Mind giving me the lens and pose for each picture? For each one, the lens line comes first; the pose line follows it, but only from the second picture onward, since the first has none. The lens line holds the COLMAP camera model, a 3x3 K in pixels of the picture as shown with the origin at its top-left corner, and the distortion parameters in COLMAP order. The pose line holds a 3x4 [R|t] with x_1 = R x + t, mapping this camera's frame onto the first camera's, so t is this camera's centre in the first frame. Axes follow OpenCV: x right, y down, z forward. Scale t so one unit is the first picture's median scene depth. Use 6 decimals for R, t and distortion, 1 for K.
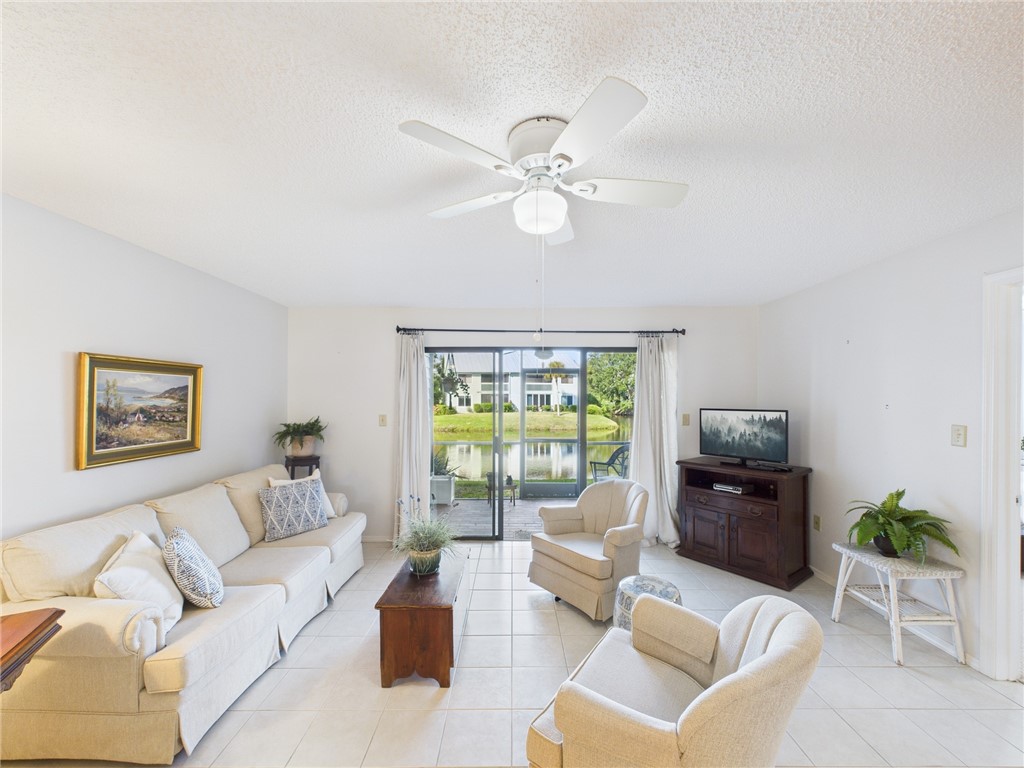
lens RADIAL K [[411.5, 0, 512.4], [0, 411.5, 398.3], [0, 0, 1]] dist [0.003619, 0.000192]
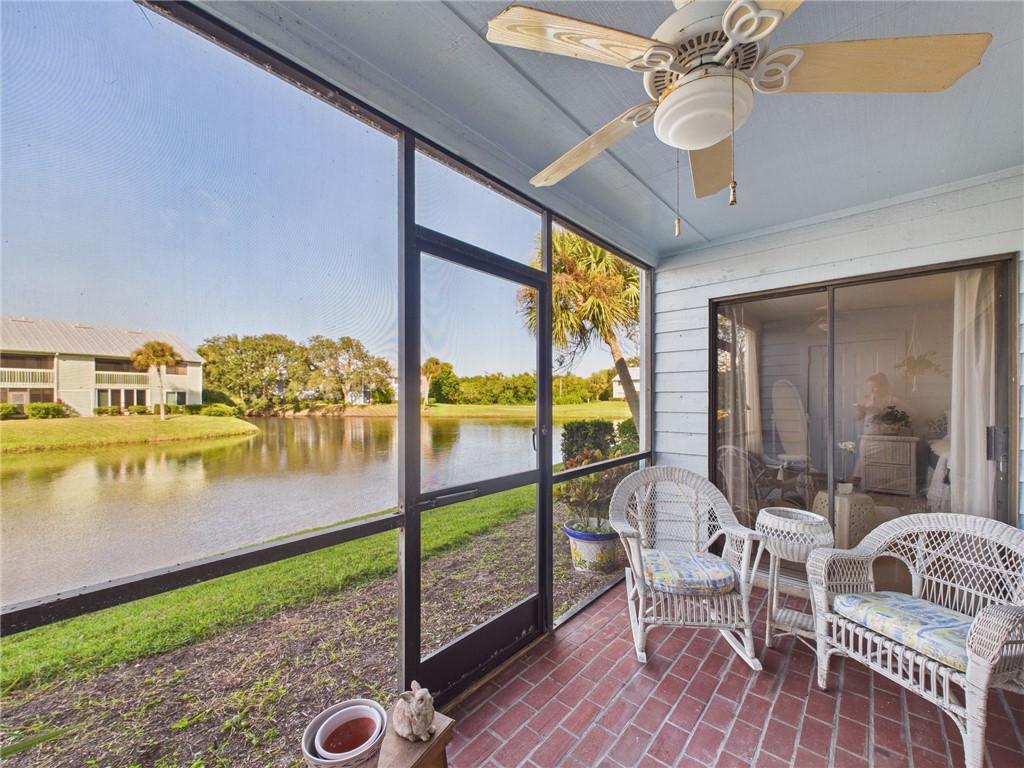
lens RADIAL K [[411.5, 0, 508.7], [0, 411.5, 393.1], [0, 0, 1]] dist [0.003619, 0.000192]
pose [[0.669822, 0.000541, 0.742521, -0.238371], [0.005872, 0.999965, -0.006026, 0.075431], [-0.742498, 0.008396, 0.669795, 1.850092]]
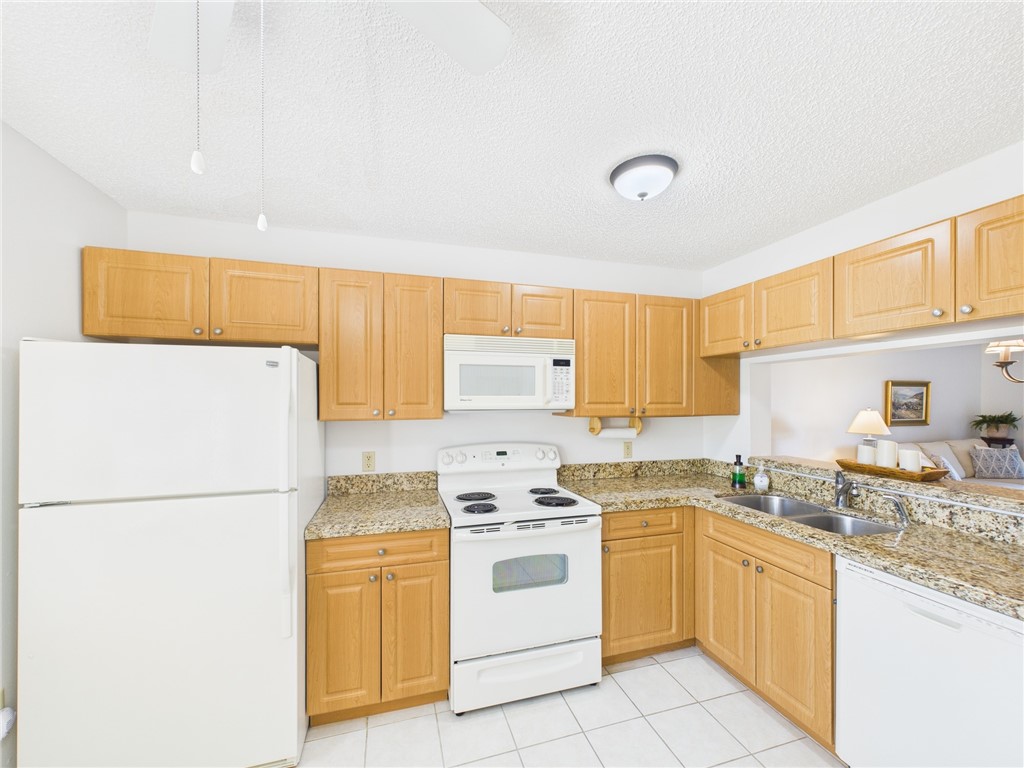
lens RADIAL K [[411.5, 0, 510.1], [0, 411.5, 396.5], [0, 0, 1]] dist [0.003619, 0.000192]
pose [[0.283371, 0.000853, -0.959010, 0.544019], [-0.001326, 0.999999, 0.000498, -0.007450], [0.959009, 0.001131, 0.283372, -1.422850]]
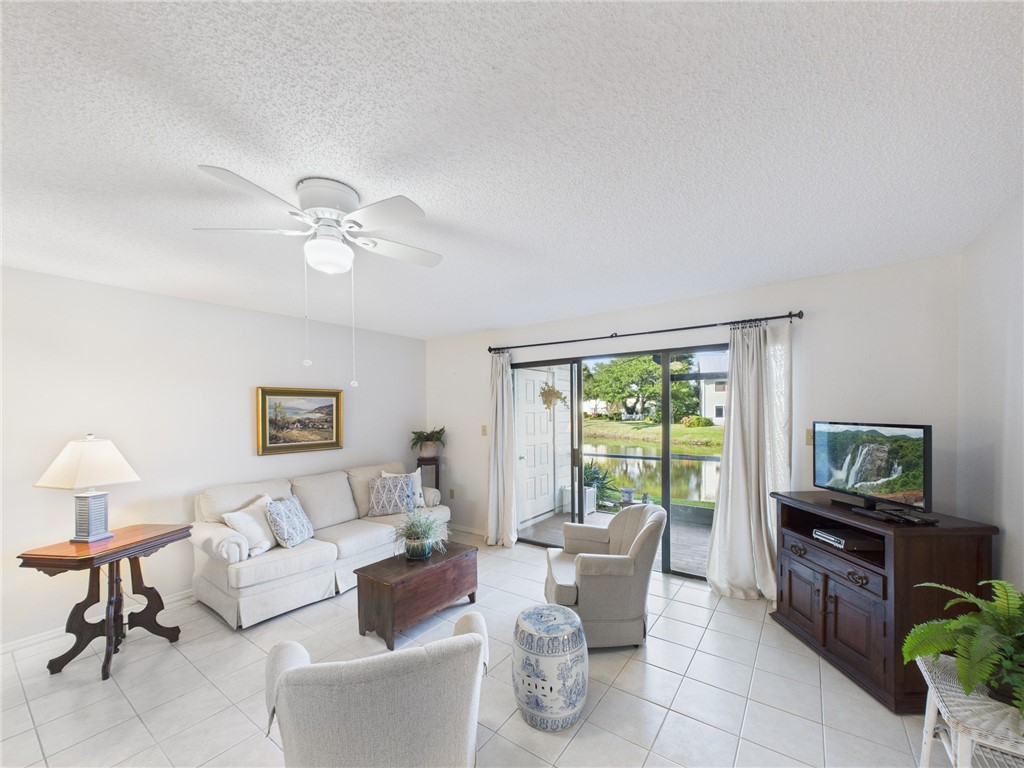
lens RADIAL K [[411.5, 0, 511.6], [0, 411.5, 417.9], [0, 0, 1]] dist [0.003619, 0.000192]
pose [[0.811239, 0.000084, -0.584714, 0.570907], [0.011758, 0.999795, 0.016456, 0.000743], [0.584596, -0.020225, 0.811072, 0.160807]]
